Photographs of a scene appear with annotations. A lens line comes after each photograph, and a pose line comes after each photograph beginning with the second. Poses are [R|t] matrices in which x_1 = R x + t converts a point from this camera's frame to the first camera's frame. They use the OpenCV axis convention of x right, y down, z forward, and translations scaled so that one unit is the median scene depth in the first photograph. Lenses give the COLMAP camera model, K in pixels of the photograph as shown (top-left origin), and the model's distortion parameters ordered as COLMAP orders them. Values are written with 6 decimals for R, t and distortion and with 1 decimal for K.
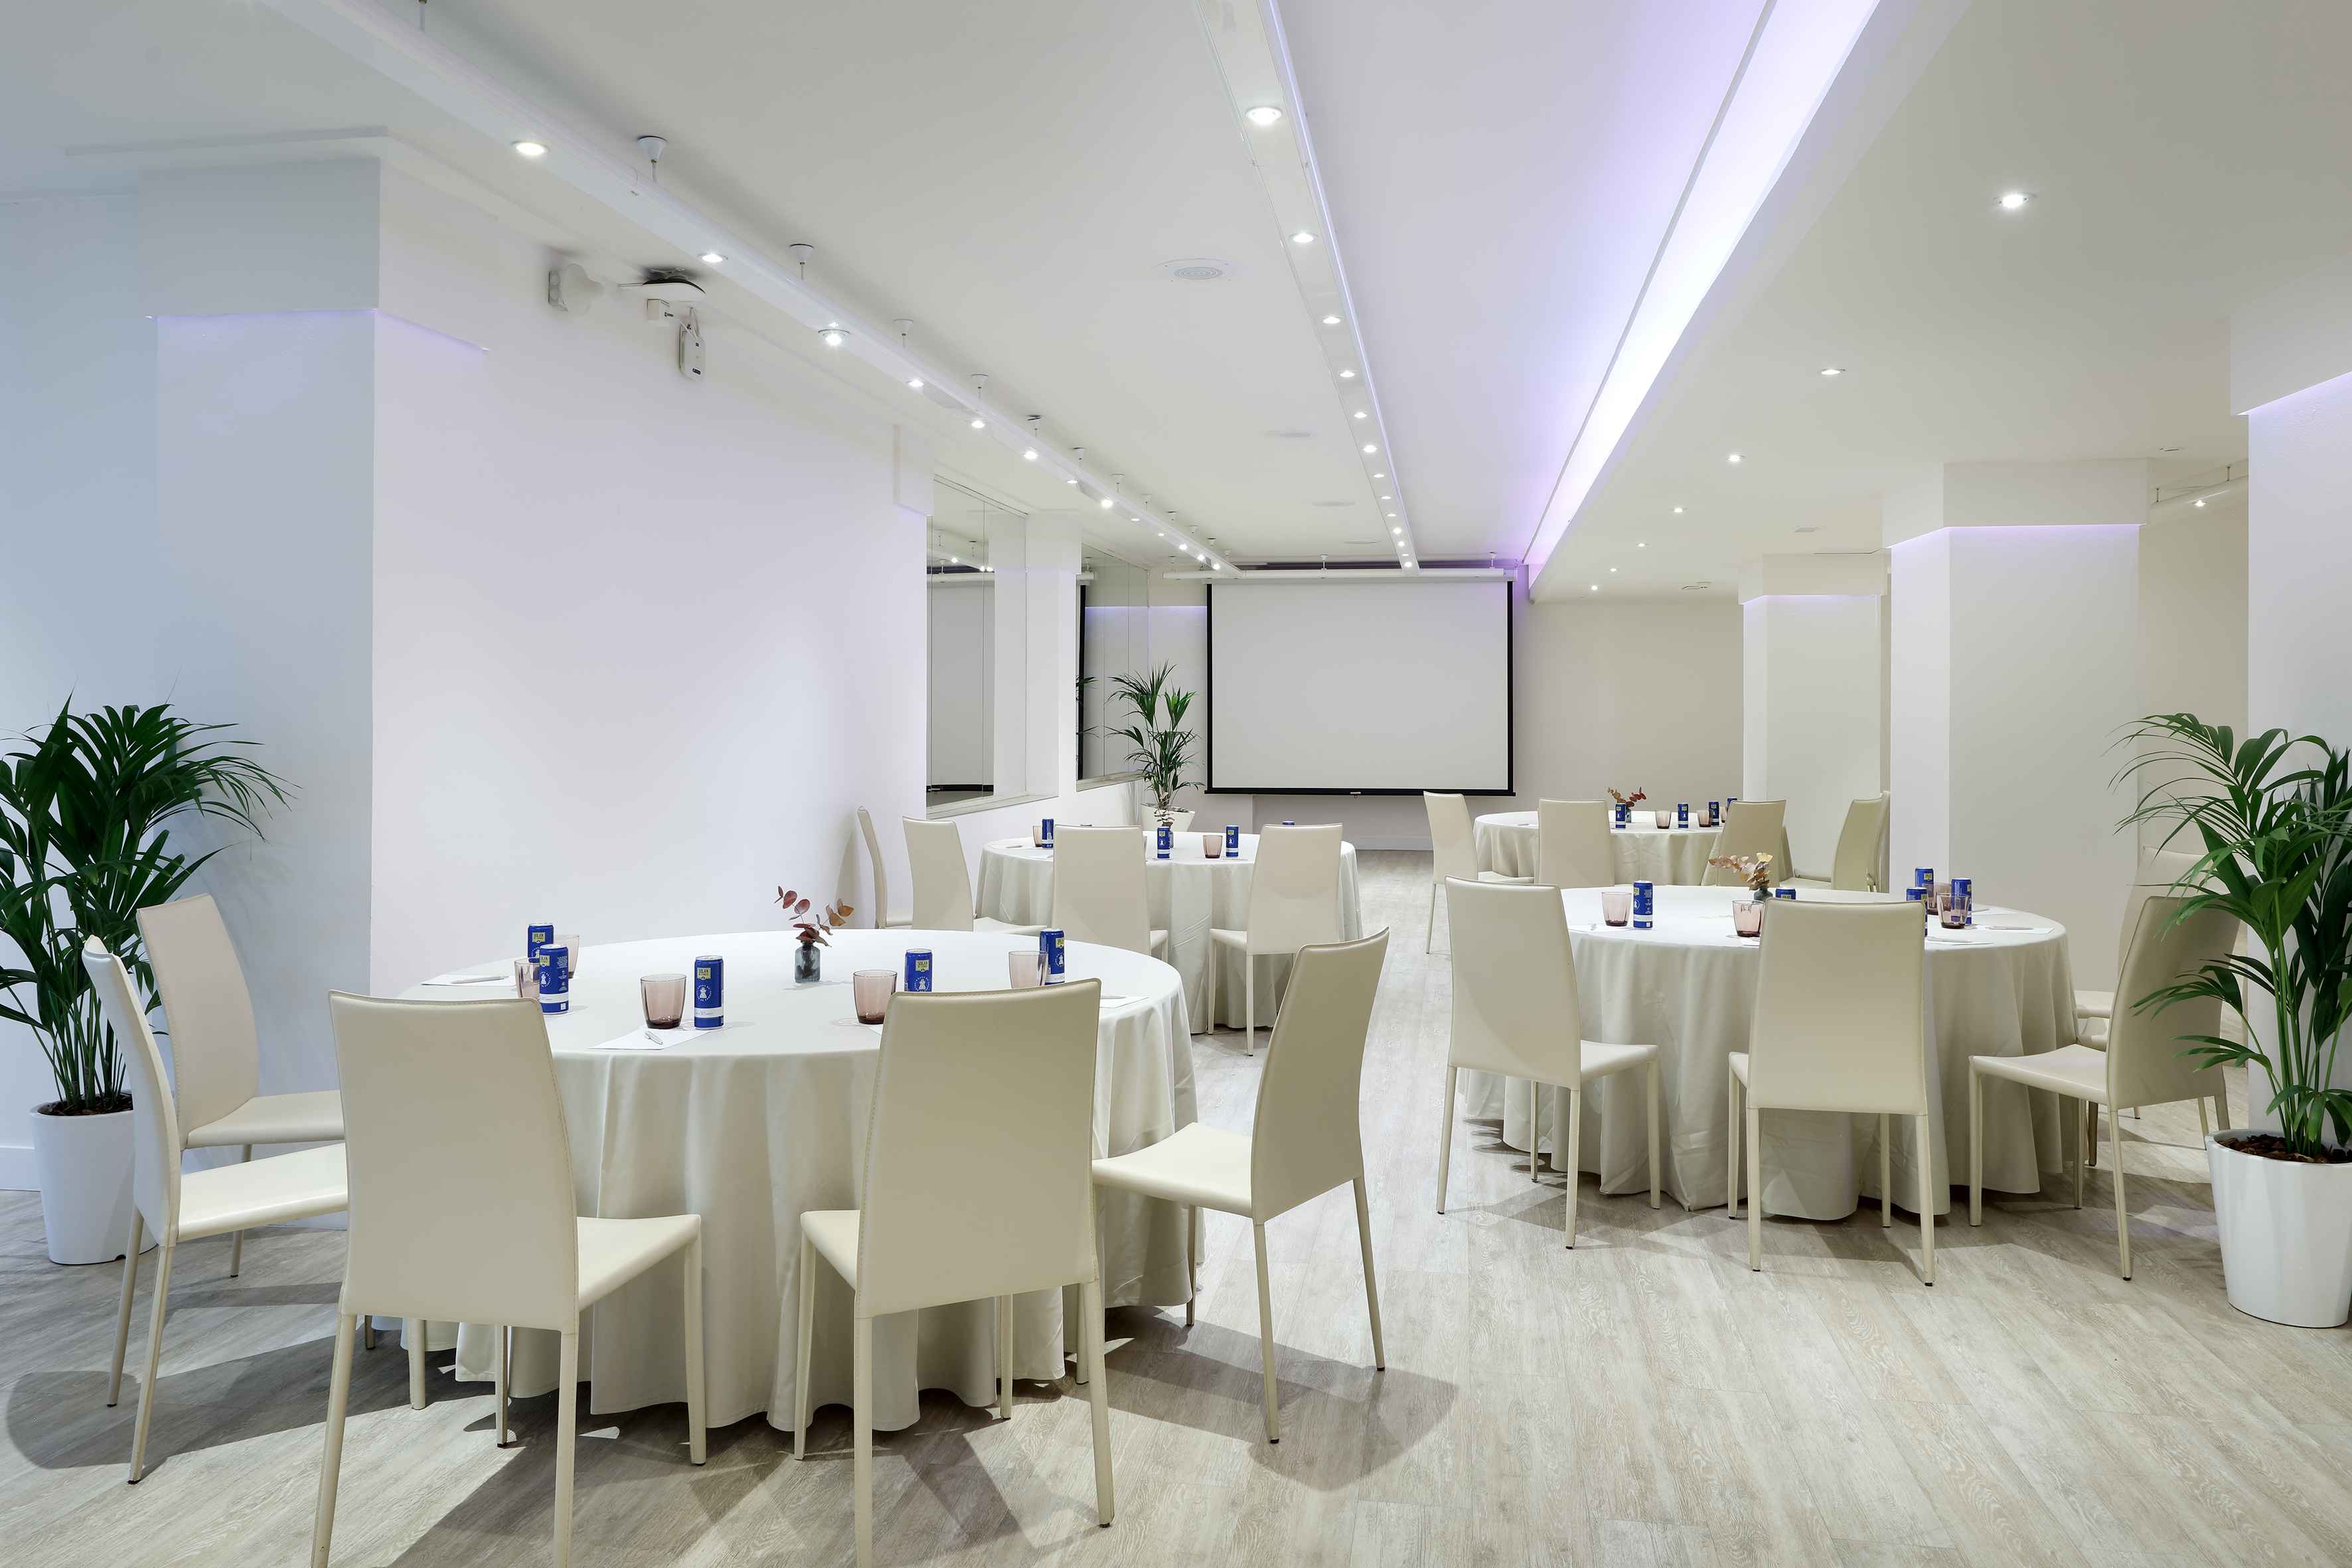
lens RADIAL K [[1620.1, 0, 1206.6], [0, 1620.1, 679.0], [0, 0, 1]] dist [-0.008464, 0.005584]
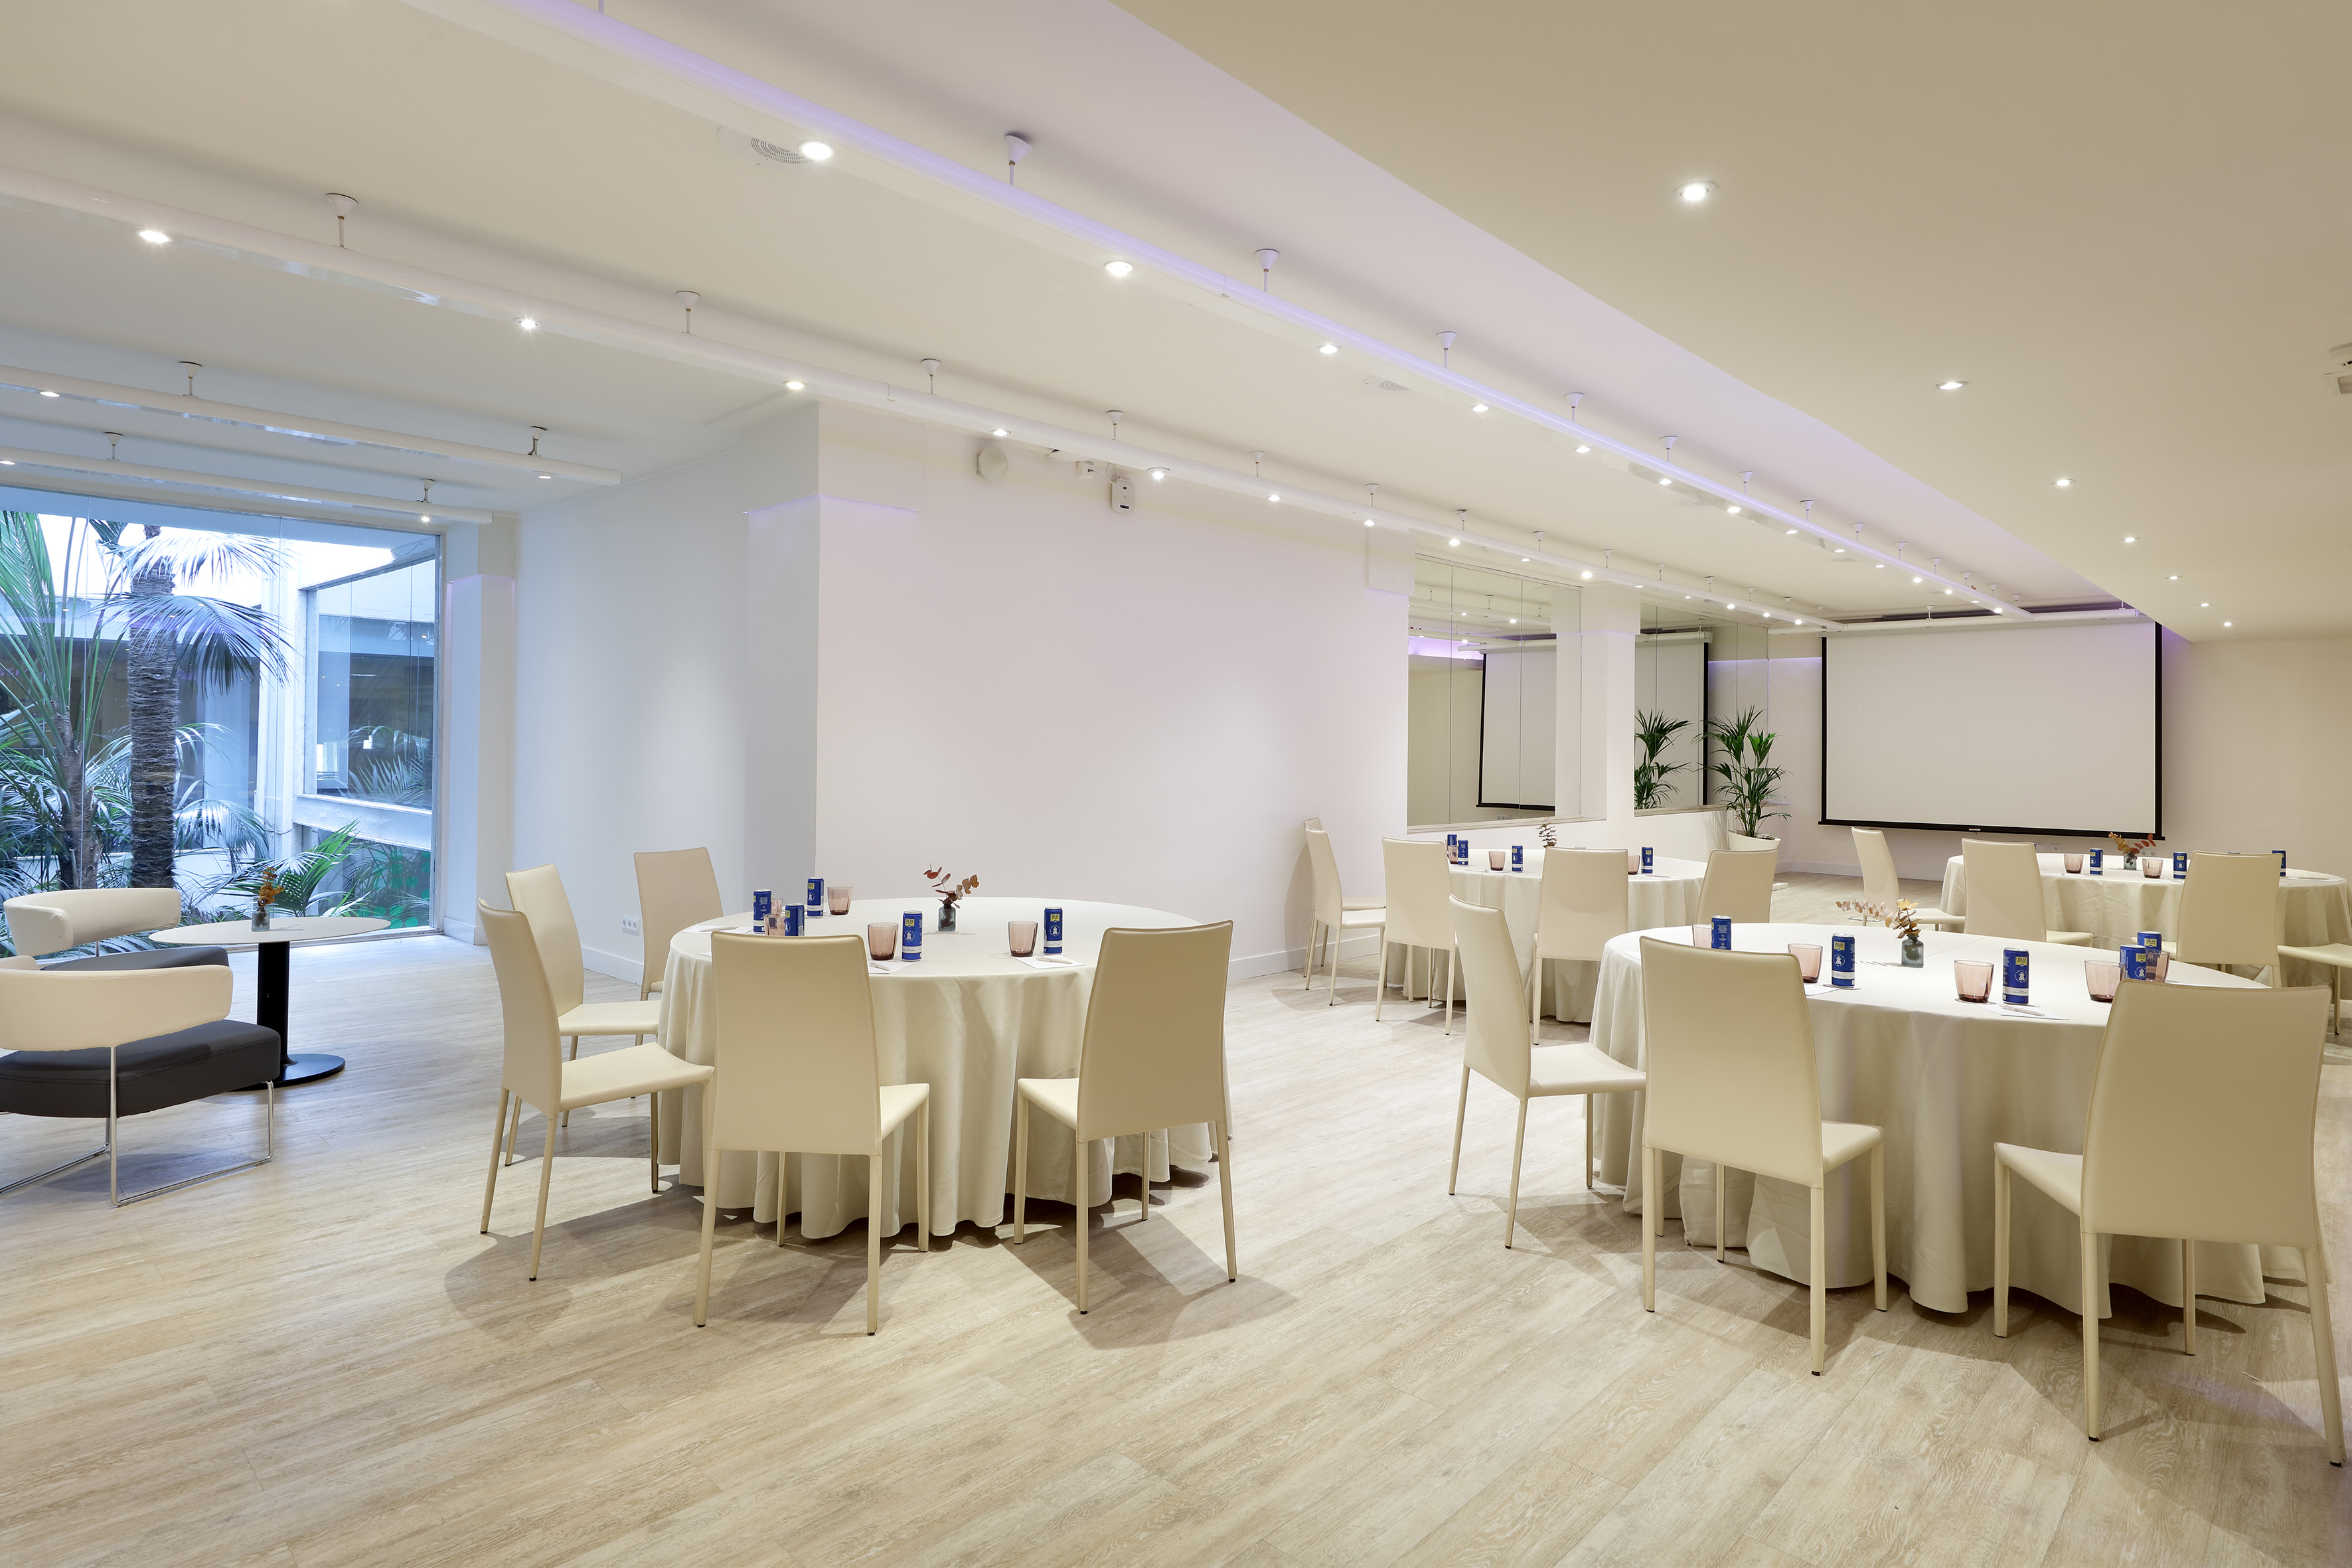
lens RADIAL K [[1231.8, 0, 1187.8], [0, 1231.8, 721.5], [0, 0, 1]] dist [-0.002236, 0.000183]
pose [[0.821862, -0.005373, -0.569662, 0.478047], [0.003641, 0.999985, -0.004179, 0.005361], [0.569675, 0.001361, 0.821869, 0.192066]]
